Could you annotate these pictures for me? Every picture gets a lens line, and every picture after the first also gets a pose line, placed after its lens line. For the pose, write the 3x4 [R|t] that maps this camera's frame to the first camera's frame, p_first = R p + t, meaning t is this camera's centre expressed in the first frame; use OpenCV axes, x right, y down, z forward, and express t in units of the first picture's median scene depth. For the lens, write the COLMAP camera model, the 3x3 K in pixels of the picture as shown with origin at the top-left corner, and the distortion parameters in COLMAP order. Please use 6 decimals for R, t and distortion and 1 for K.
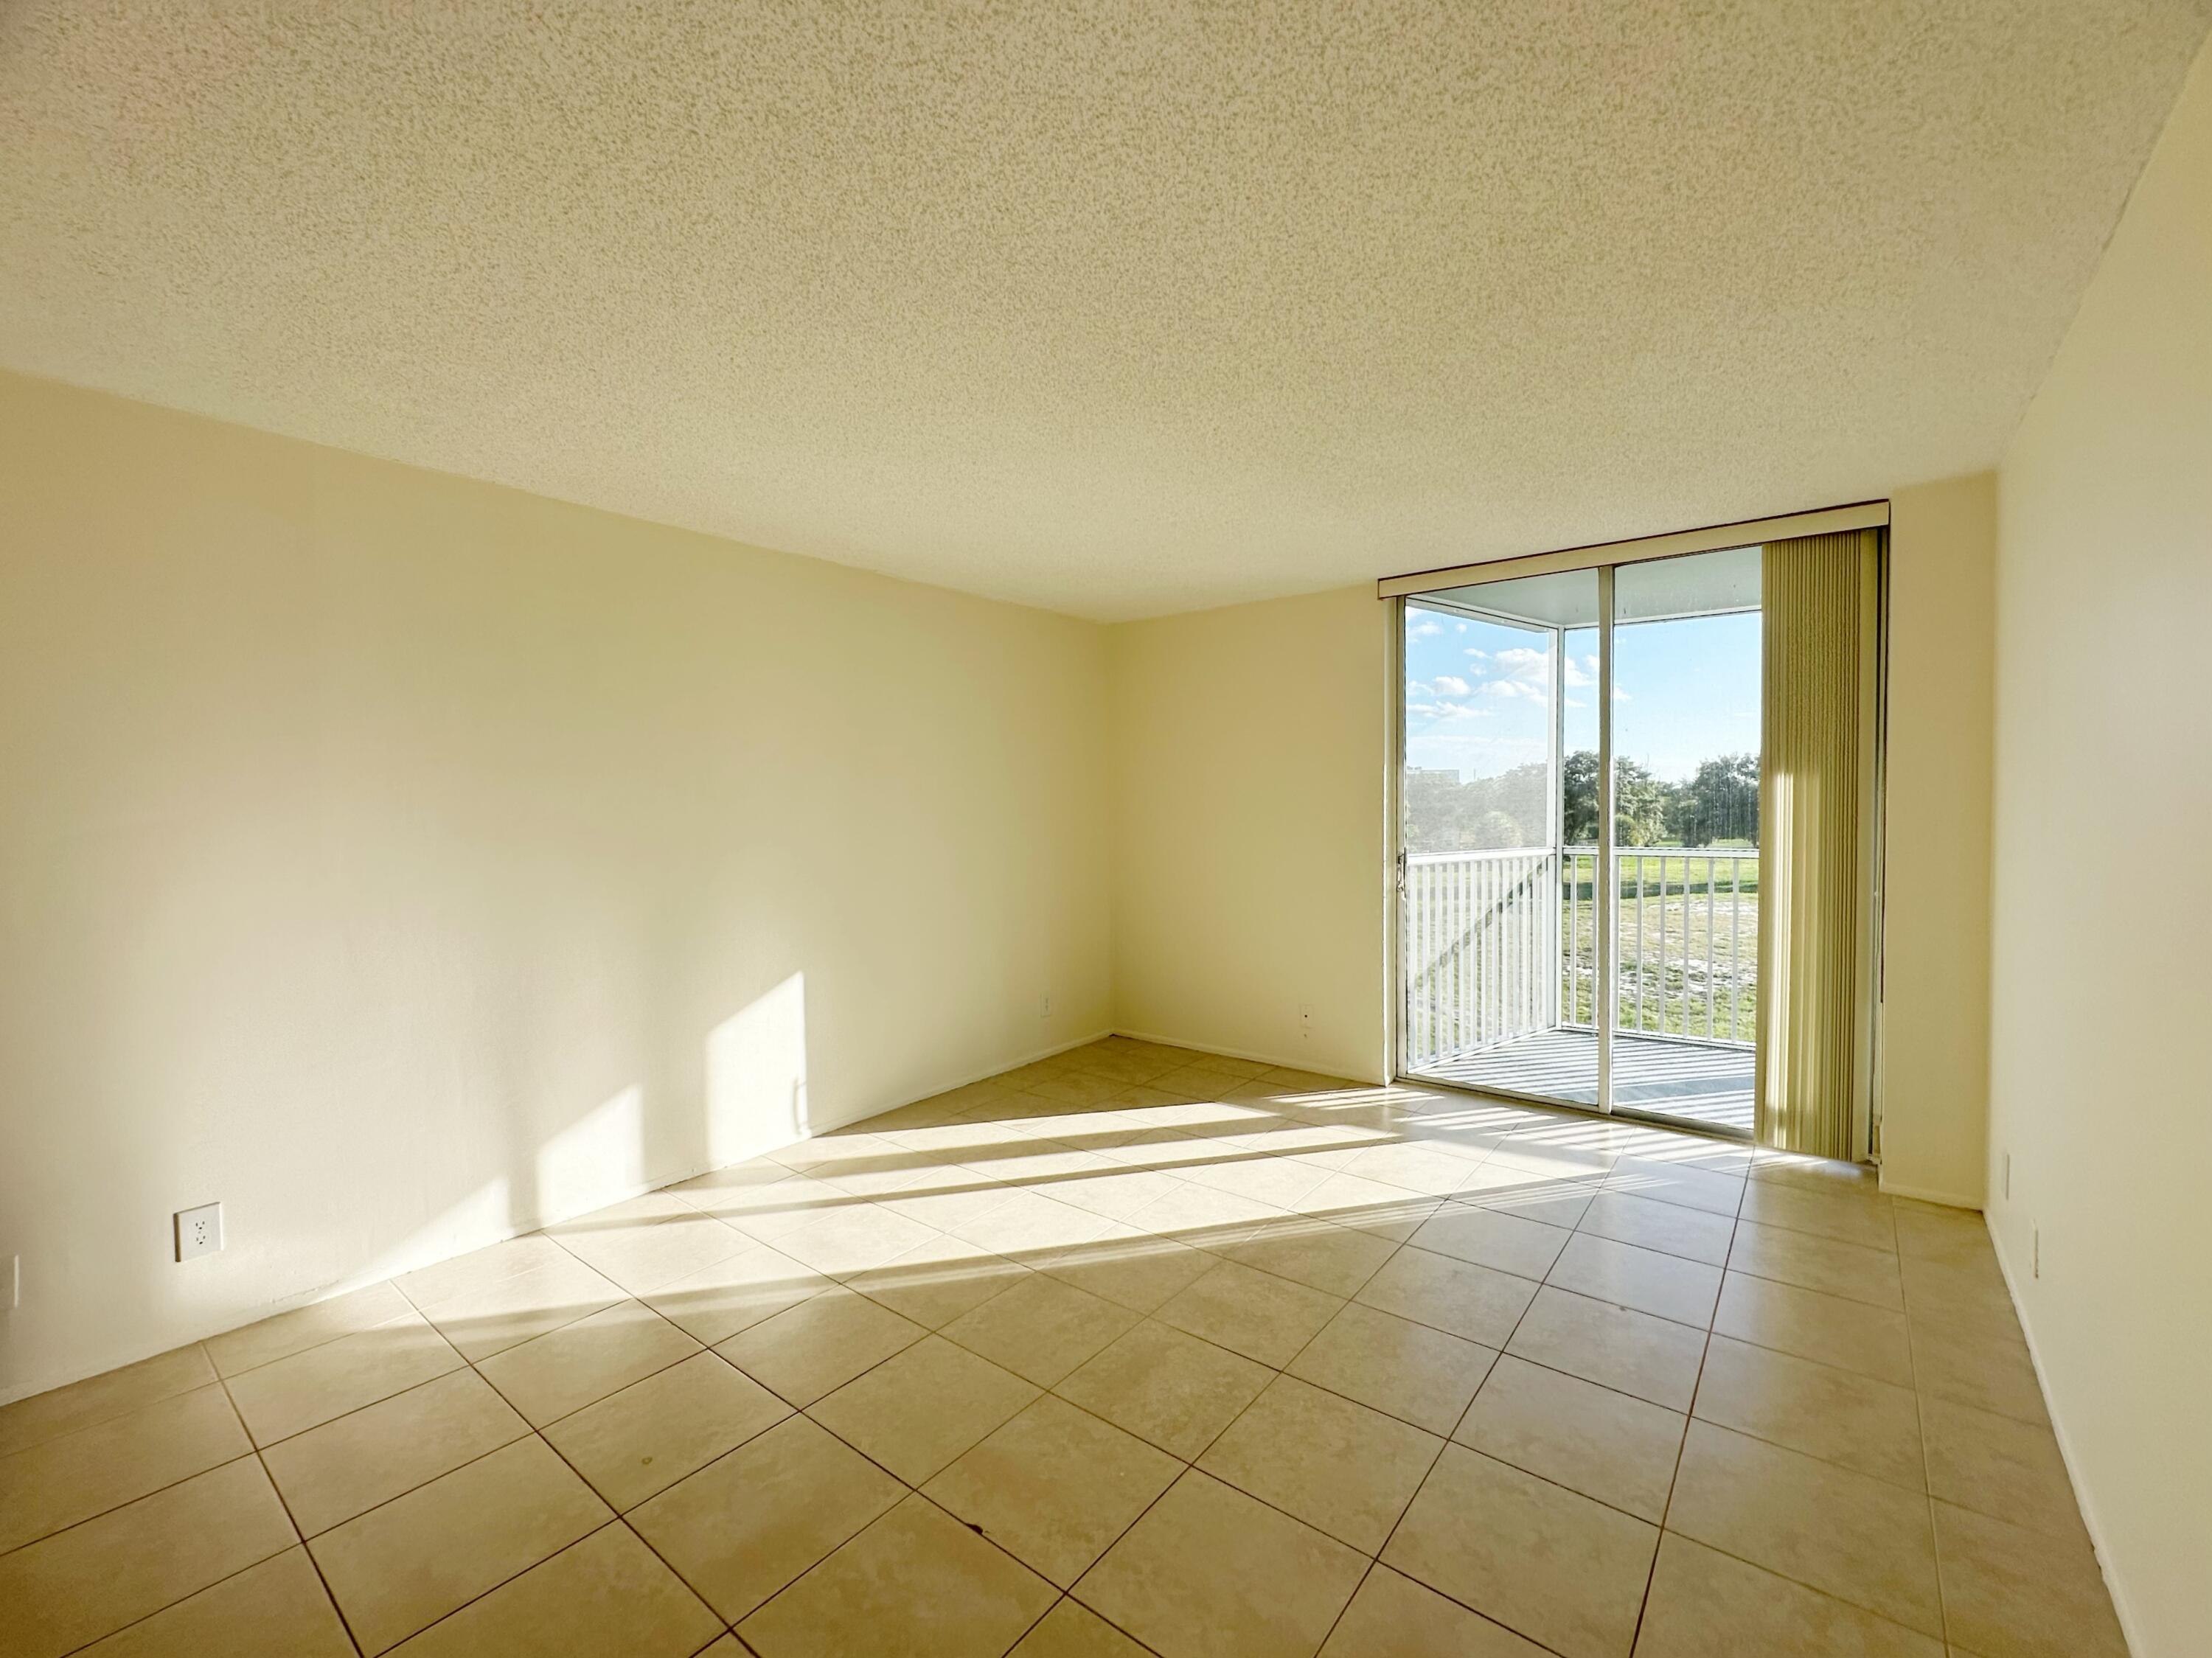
lens RADIAL K [[915.2, 0, 1121.4], [0, 915.2, 838.9], [0, 0, 1]] dist [-0.004837, 0.000470]
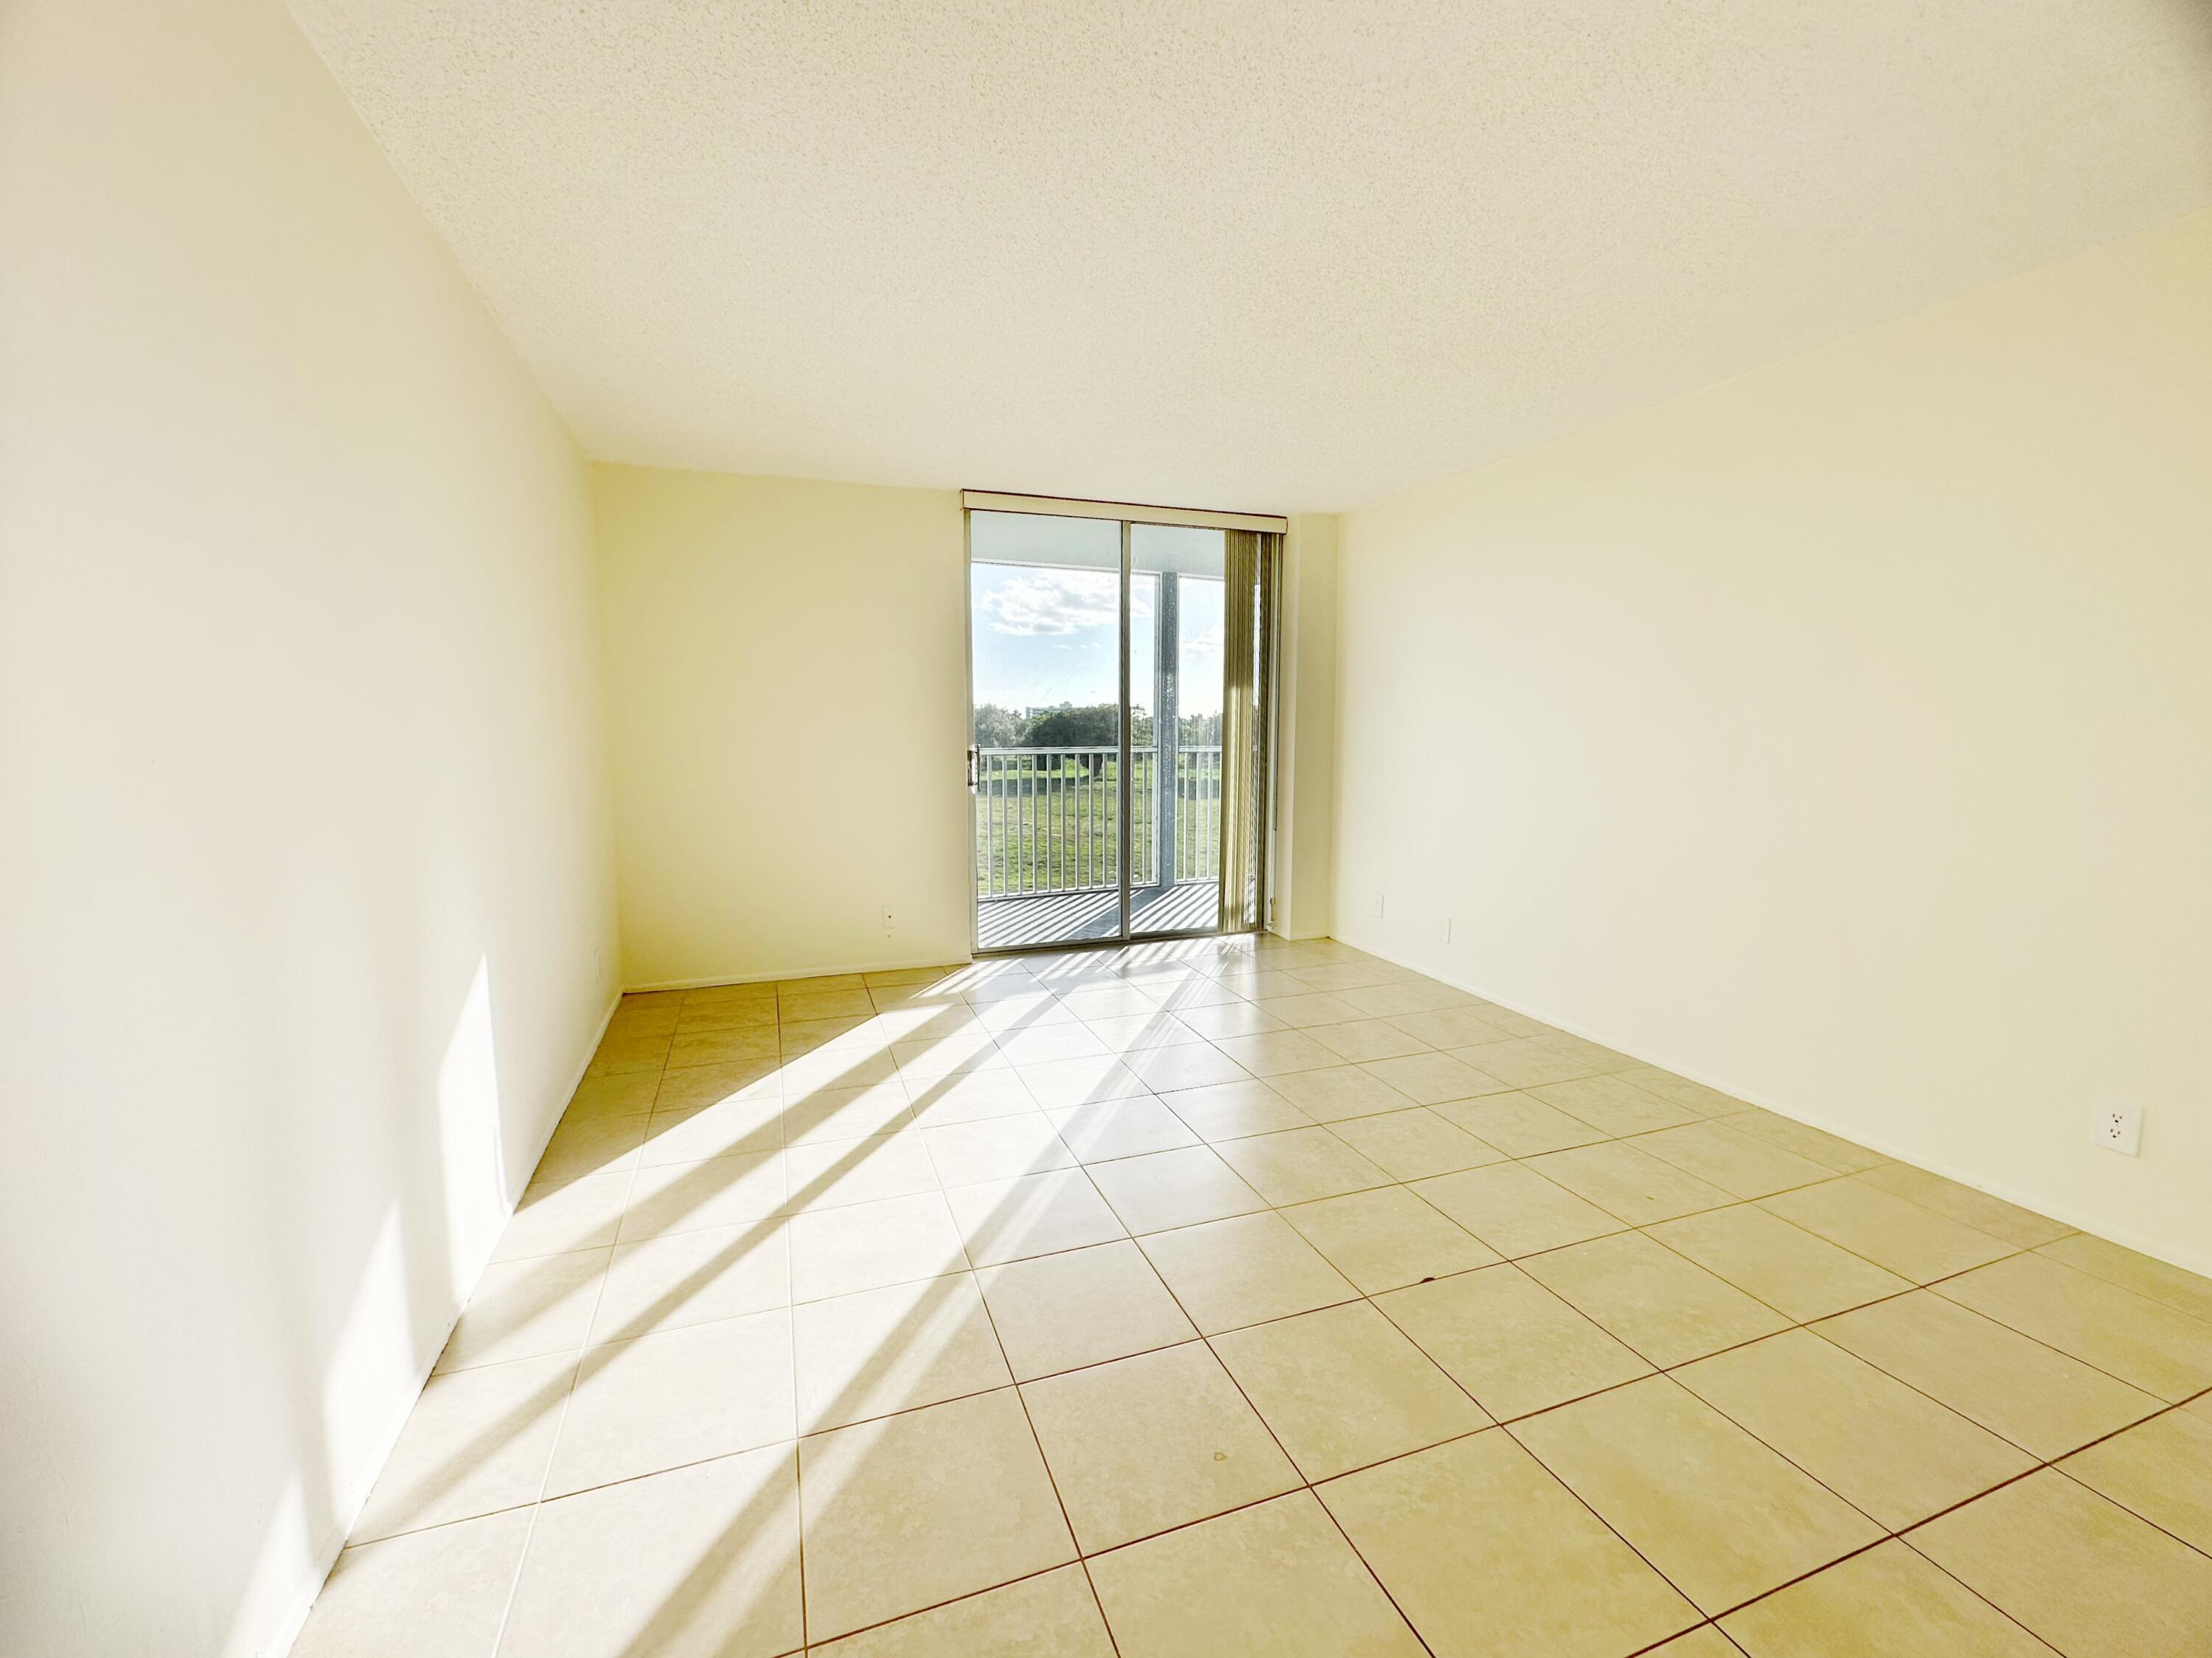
lens RADIAL K [[915.2, 0, 1096.6], [0, 915.2, 819.5], [0, 0, 1]] dist [-0.004837, 0.000470]
pose [[0.537496, -0.077944, 0.839656, -0.652187], [0.027566, 0.996811, 0.074887, 0.026056], [-0.842815, -0.017105, 0.537931, 0.353786]]
